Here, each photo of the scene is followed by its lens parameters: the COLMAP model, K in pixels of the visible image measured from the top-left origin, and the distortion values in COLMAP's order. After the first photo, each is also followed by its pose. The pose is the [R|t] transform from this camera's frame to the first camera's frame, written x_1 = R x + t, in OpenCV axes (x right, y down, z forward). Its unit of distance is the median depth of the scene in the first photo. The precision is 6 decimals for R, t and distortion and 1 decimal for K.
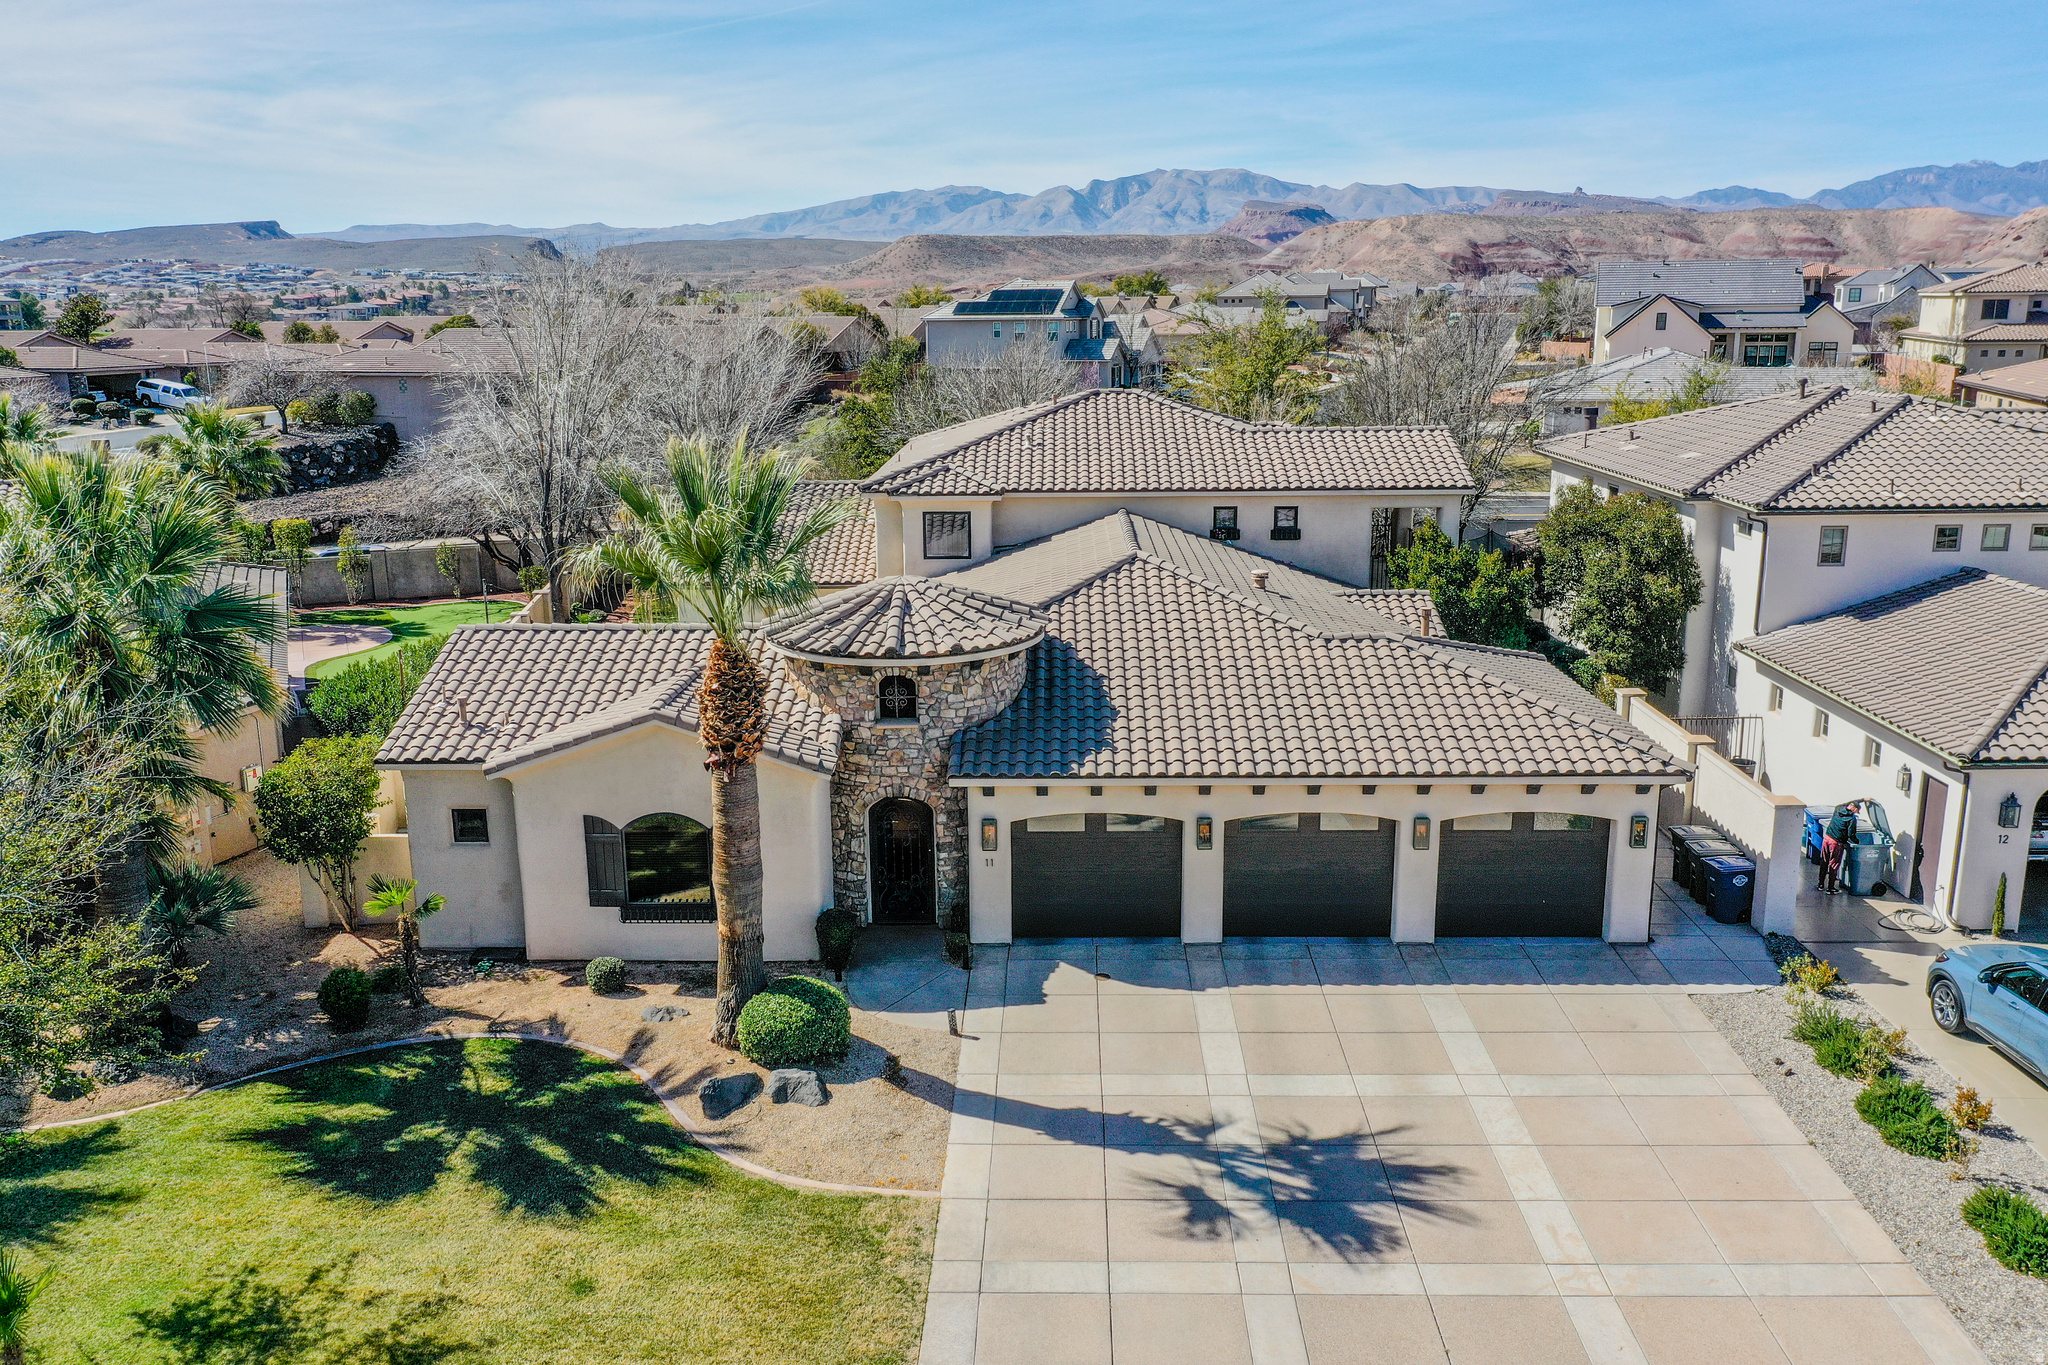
lens RADIAL K [[1622.3, 0, 1019.4], [0, 1622.3, 684.9], [0, 0, 1]] dist [0.008118, -0.005187]
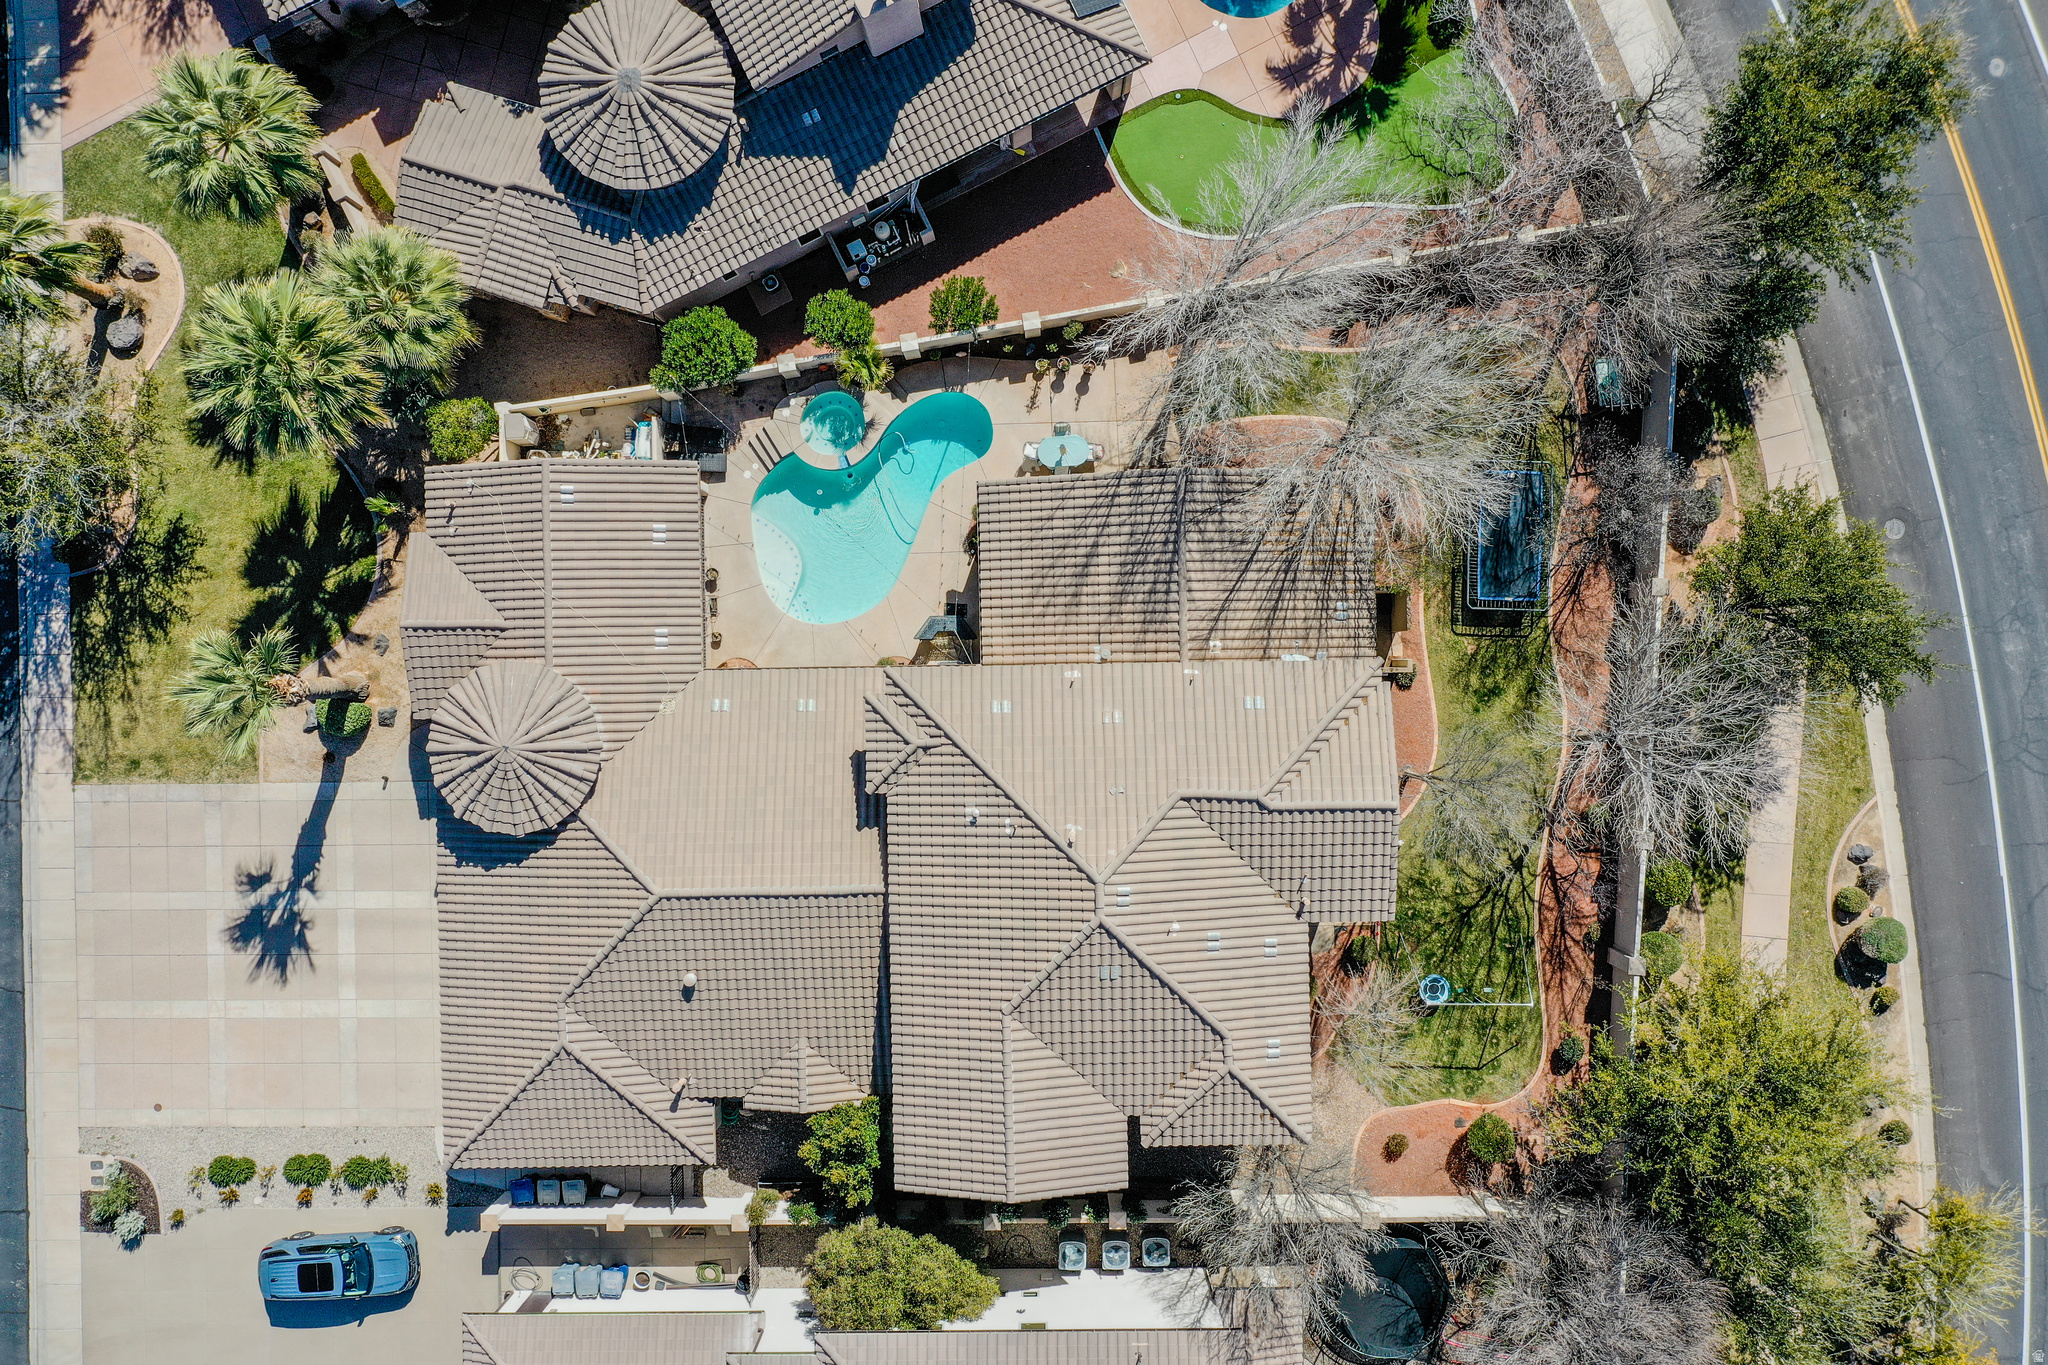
lens RADIAL K [[1622.3, 0, 1024.6], [0, 1622.3, 683.0], [0, 0, 1]] dist [0.008118, -0.005187]
pose [[0.041689, 0.998946, 0.019209, -0.159446], [-0.210999, -0.009990, 0.977435, -1.910288], [0.976597, -0.044802, 0.210360, 1.264971]]
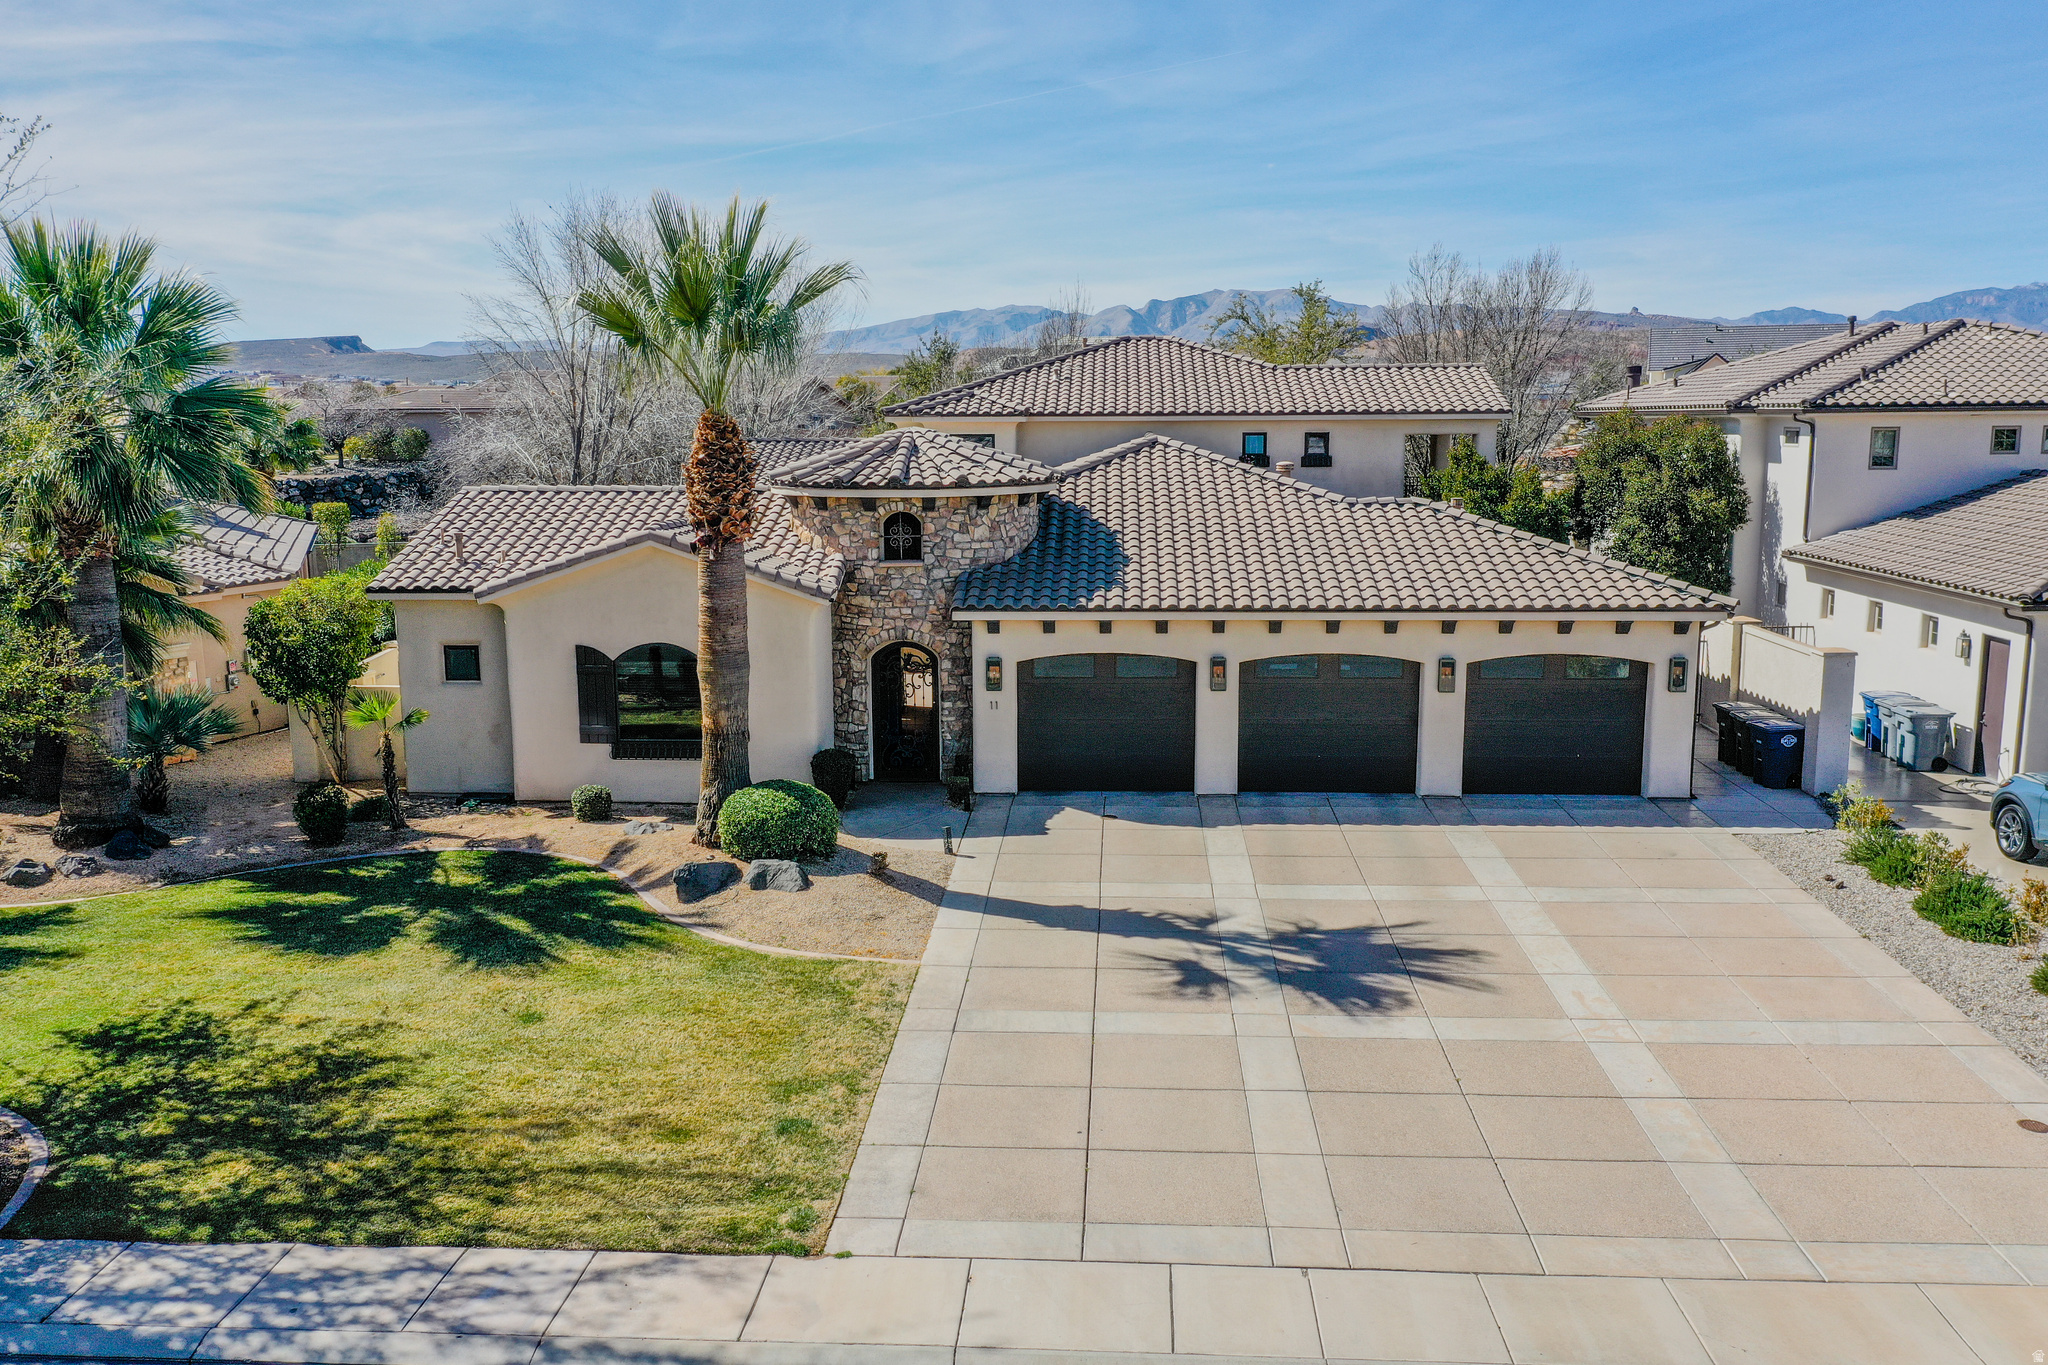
lens RADIAL K [[1622.3, 0, 1020.5], [0, 1622.3, 681.9], [0, 0, 1]] dist [0.008118, -0.005187]
pose [[0.999377, 0.010460, -0.033704, 0.029933], [-0.012822, 0.997419, -0.070644, 0.166000], [0.032878, 0.071032, 0.996932, 0.042540]]
